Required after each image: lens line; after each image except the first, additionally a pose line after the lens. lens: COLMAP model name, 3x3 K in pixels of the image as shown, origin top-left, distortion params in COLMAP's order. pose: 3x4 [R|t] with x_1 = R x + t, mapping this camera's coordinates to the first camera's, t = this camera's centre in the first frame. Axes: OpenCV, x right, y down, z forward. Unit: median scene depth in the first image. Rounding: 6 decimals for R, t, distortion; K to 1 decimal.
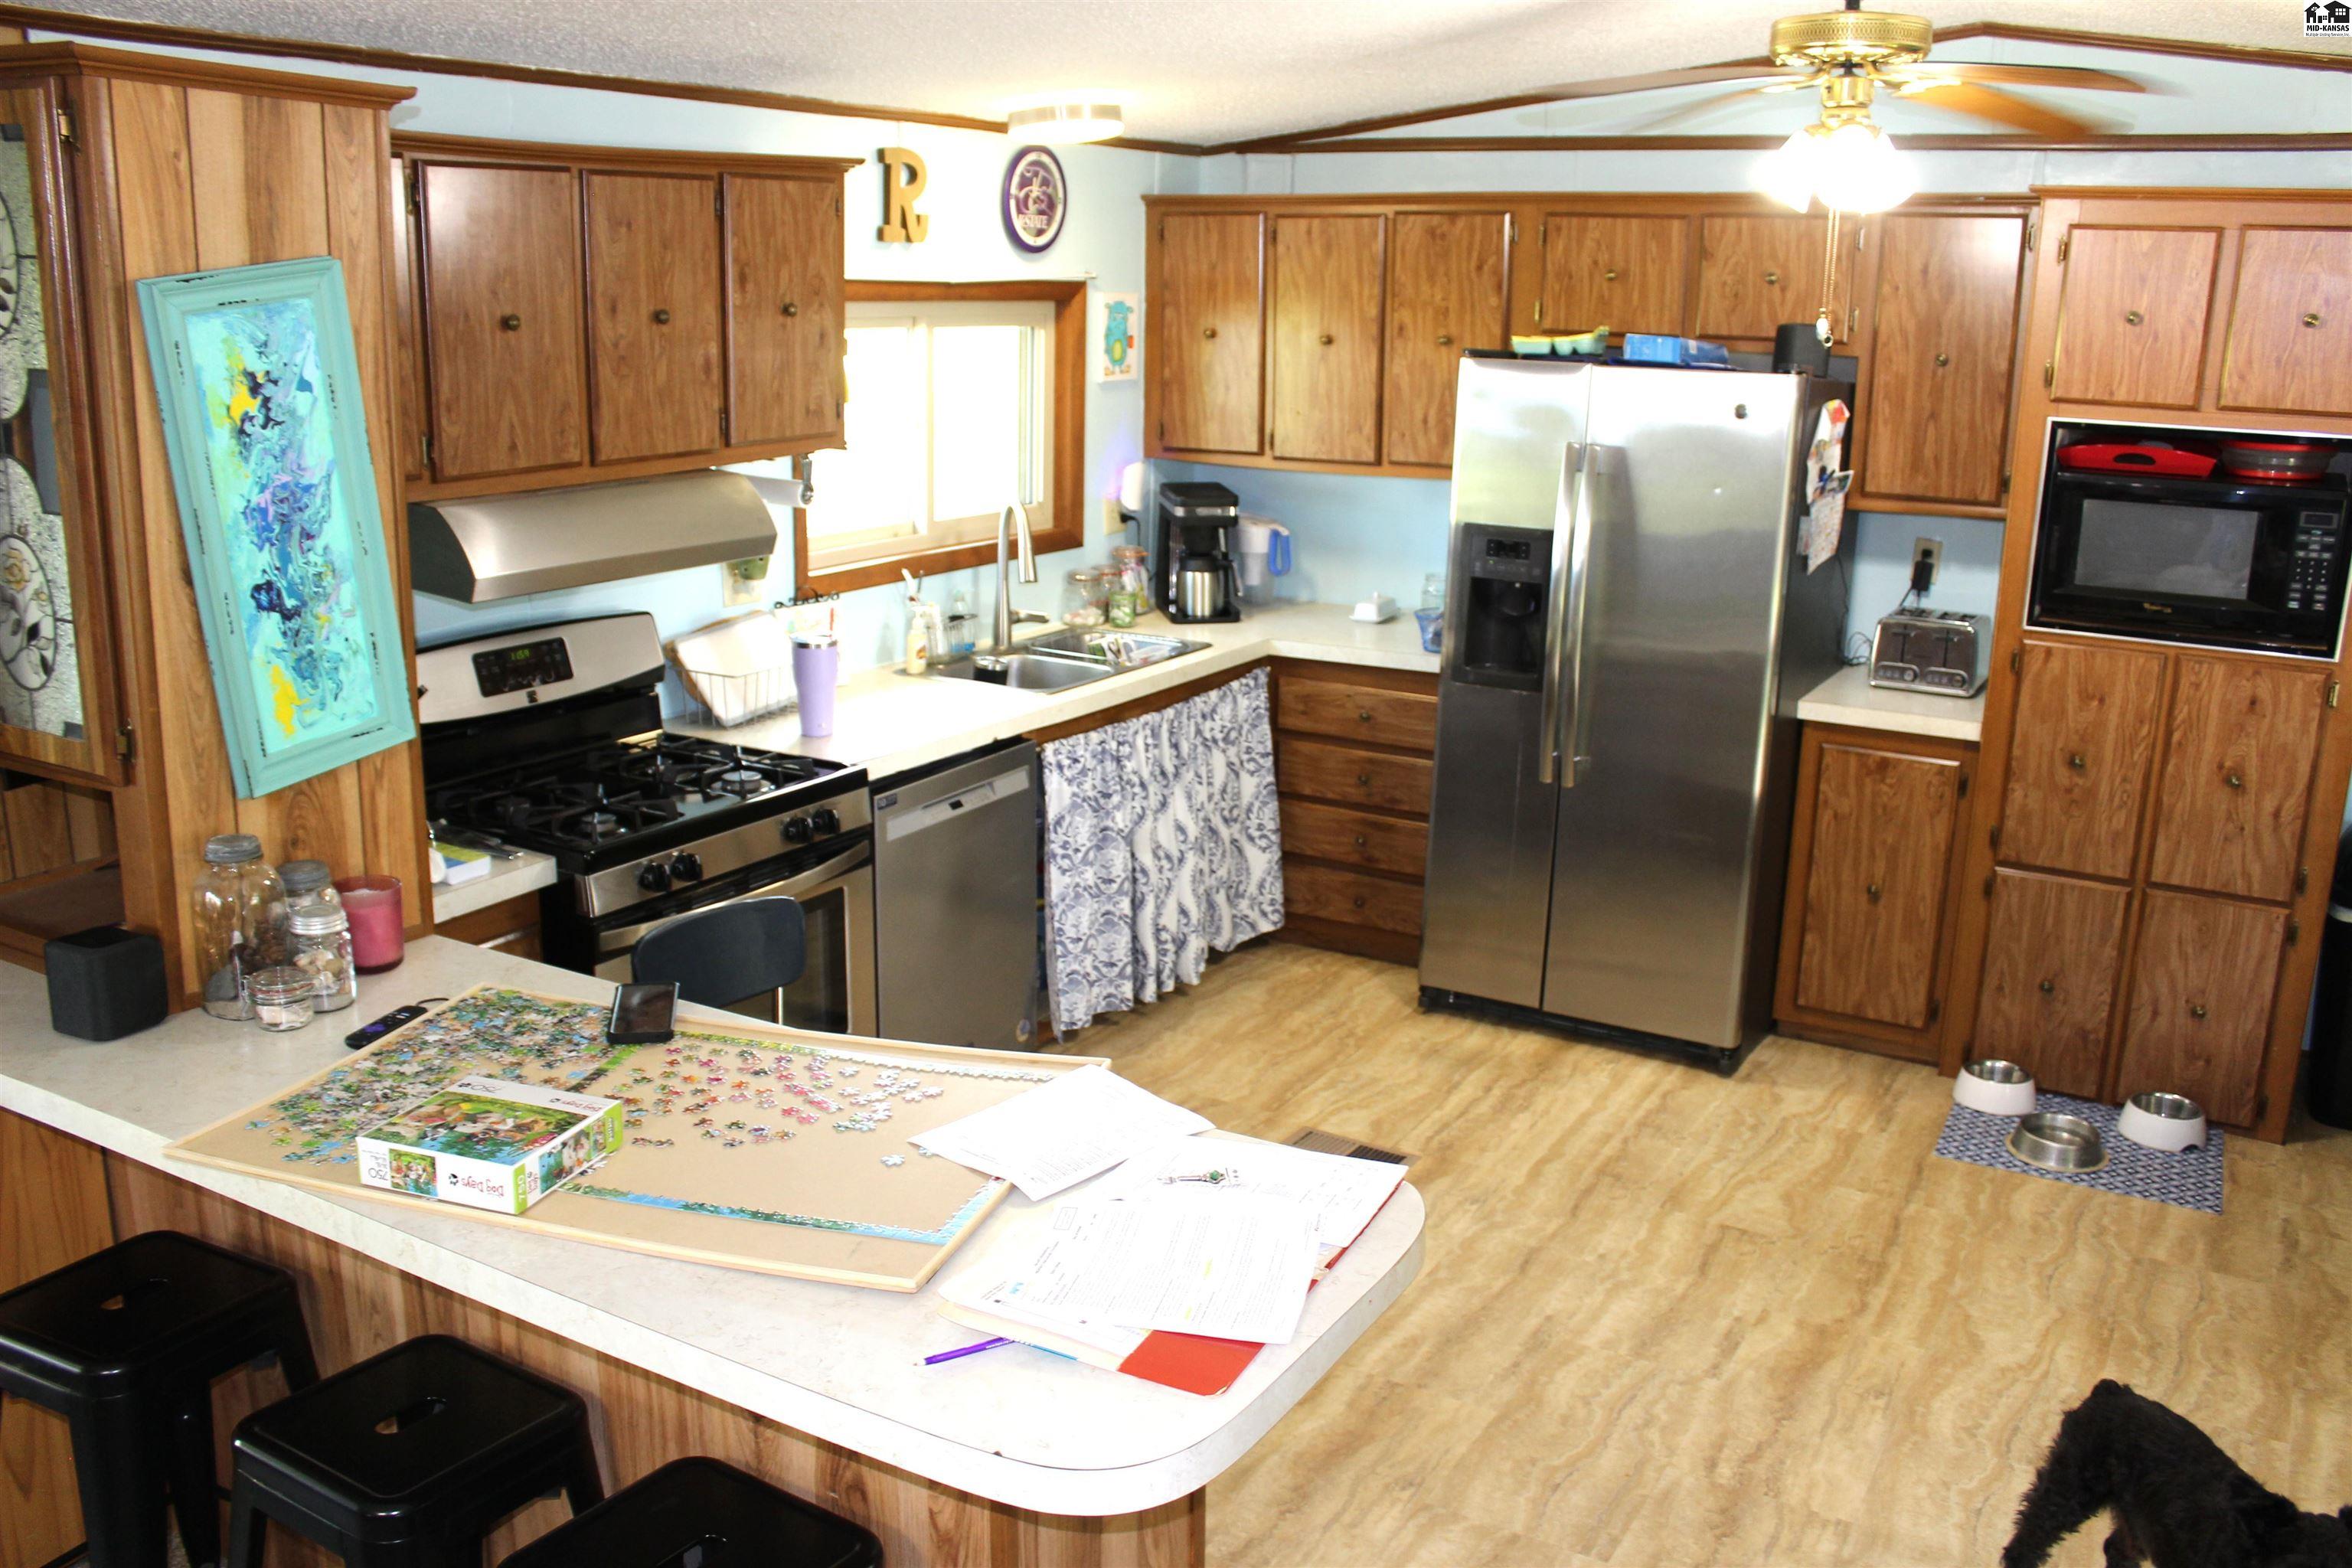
lens RADIAL K [[1982.5, 0, 1180.6], [0, 1982.5, 784.5], [0, 0, 1]] dist [-0.170221, 0.152929]
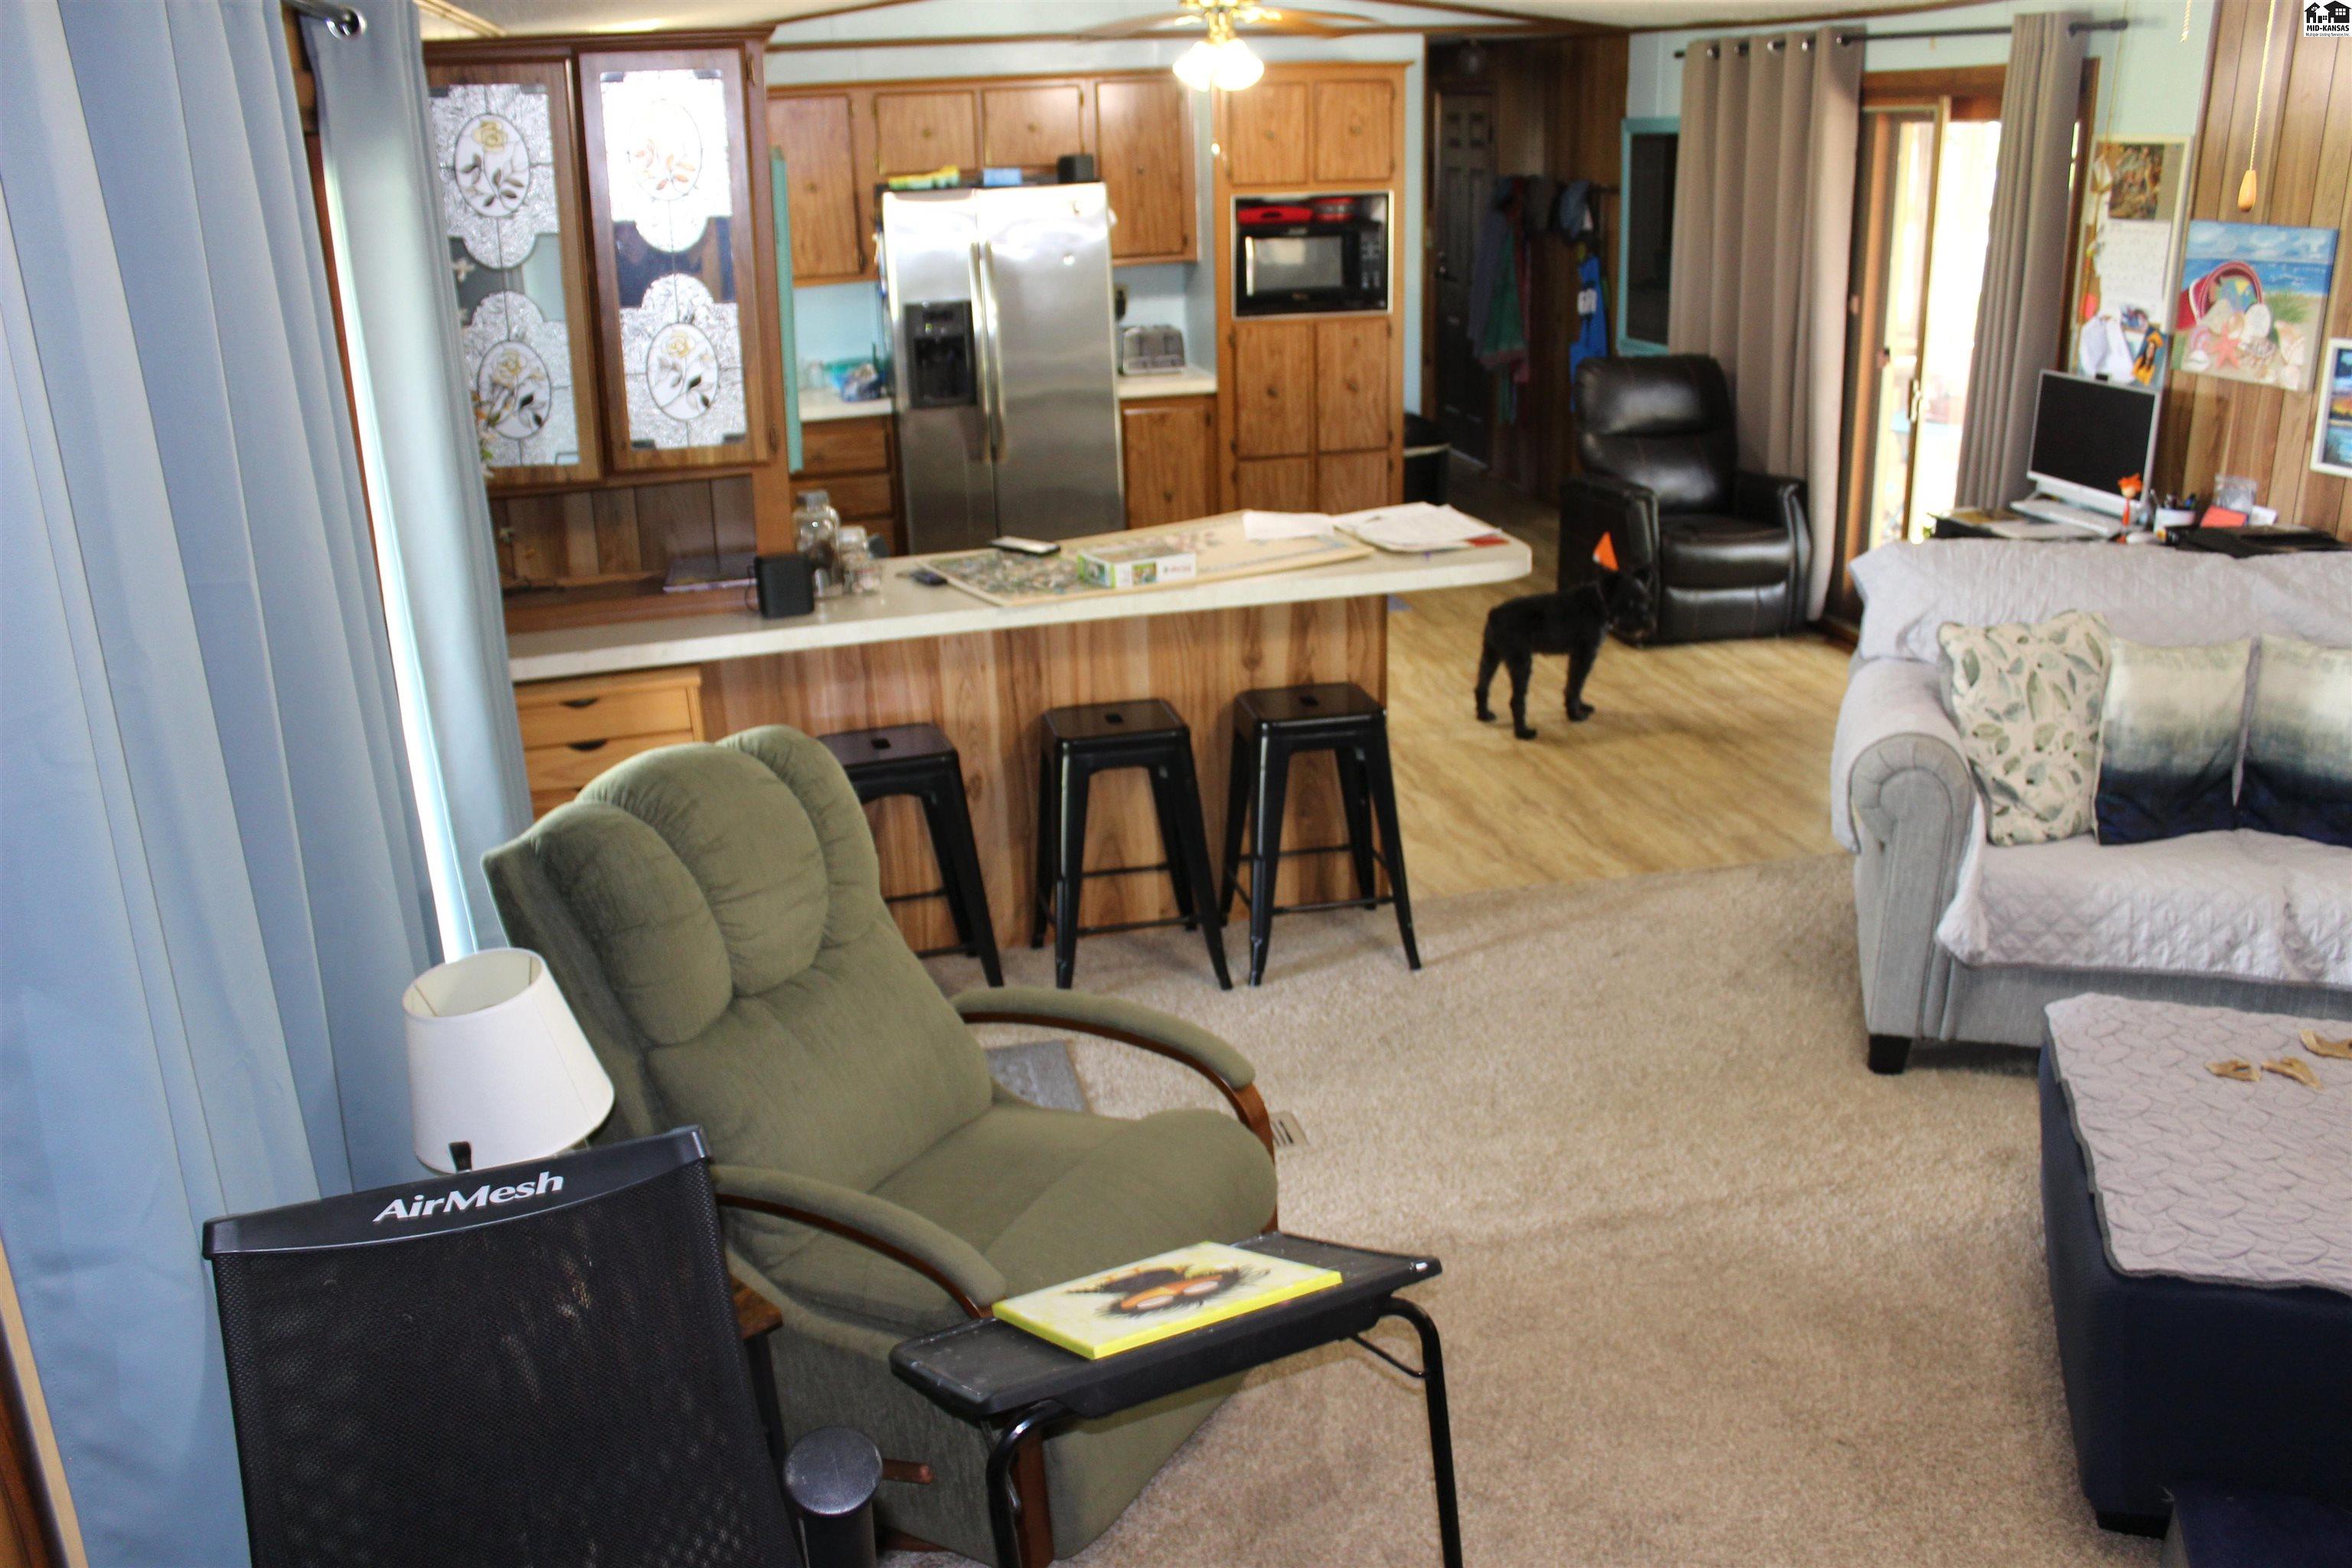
lens RADIAL K [[1982.5, 0, 1180.6], [0, 1982.5, 784.5], [0, 0, 1]] dist [-0.170221, 0.152929]
pose [[0.737177, -0.257562, 0.624685, -0.789615], [0.212222, 0.965974, 0.147839, 0.049867], [-0.641507, 0.023588, 0.766754, -0.301129]]
